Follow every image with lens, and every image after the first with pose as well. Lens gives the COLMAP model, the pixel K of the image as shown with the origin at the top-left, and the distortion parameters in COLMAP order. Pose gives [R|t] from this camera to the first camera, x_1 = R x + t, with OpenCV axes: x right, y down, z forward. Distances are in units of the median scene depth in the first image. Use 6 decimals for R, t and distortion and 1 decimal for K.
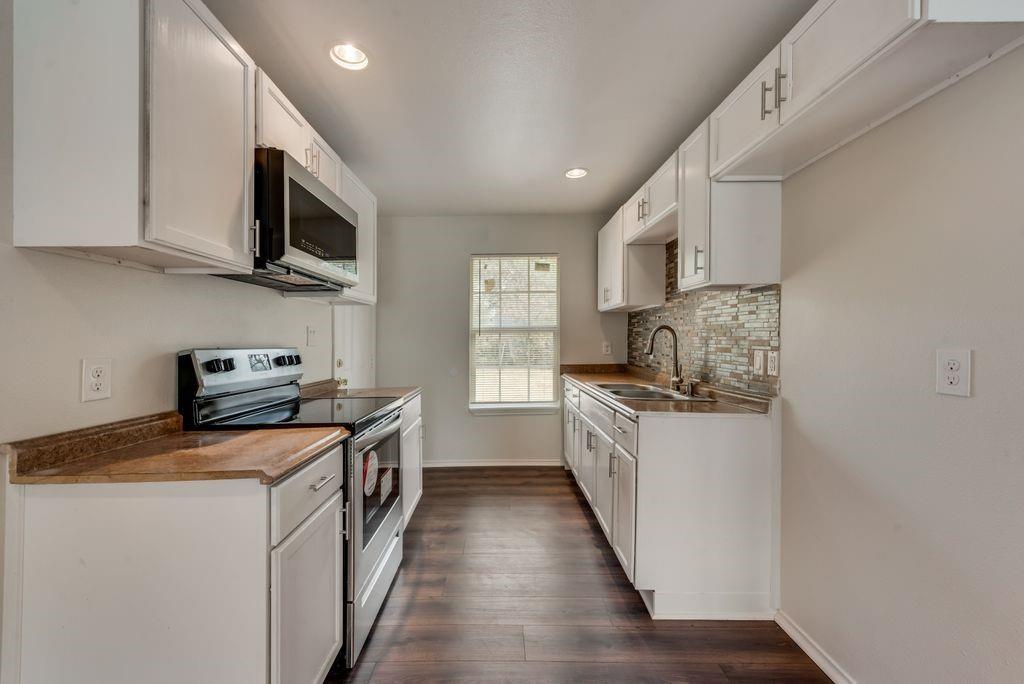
lens RADIAL K [[400.7, 0, 497.4], [0, 400.7, 343.4], [0, 0, 1]] dist [0.000712, -0.000050]
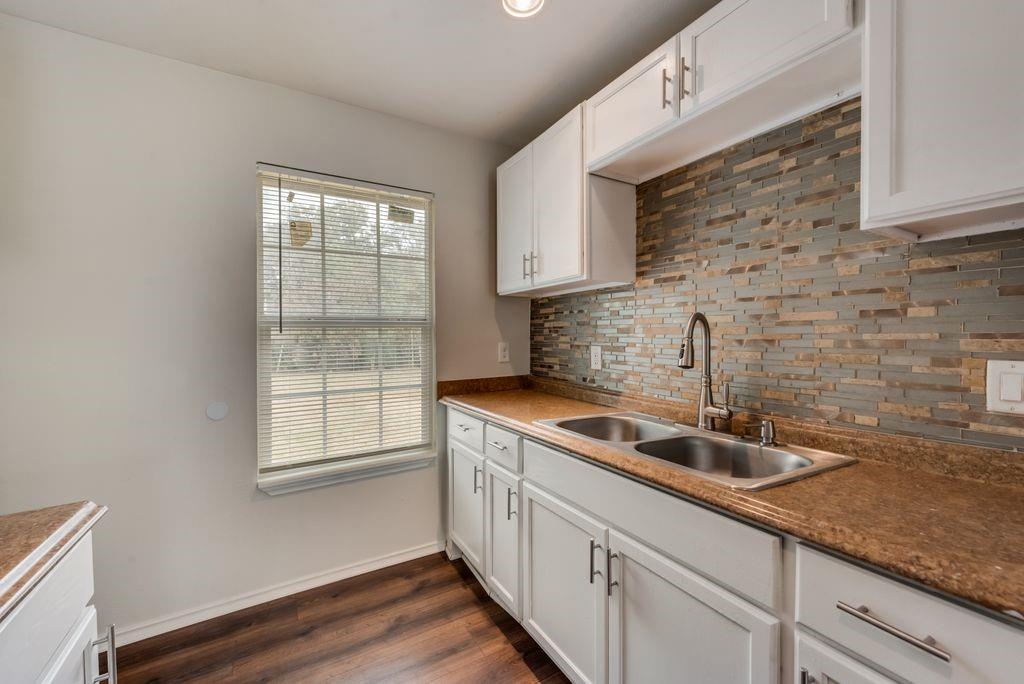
lens RADIAL K [[400.7, 0, 497.4], [0, 400.7, 343.4], [0, 0, 1]] dist [0.000712, -0.000050]
pose [[0.867868, -0.006416, 0.496754, -0.059966], [0.005369, 0.999979, 0.003537, -0.004989], [-0.496766, -0.000403, 0.867884, 0.443612]]
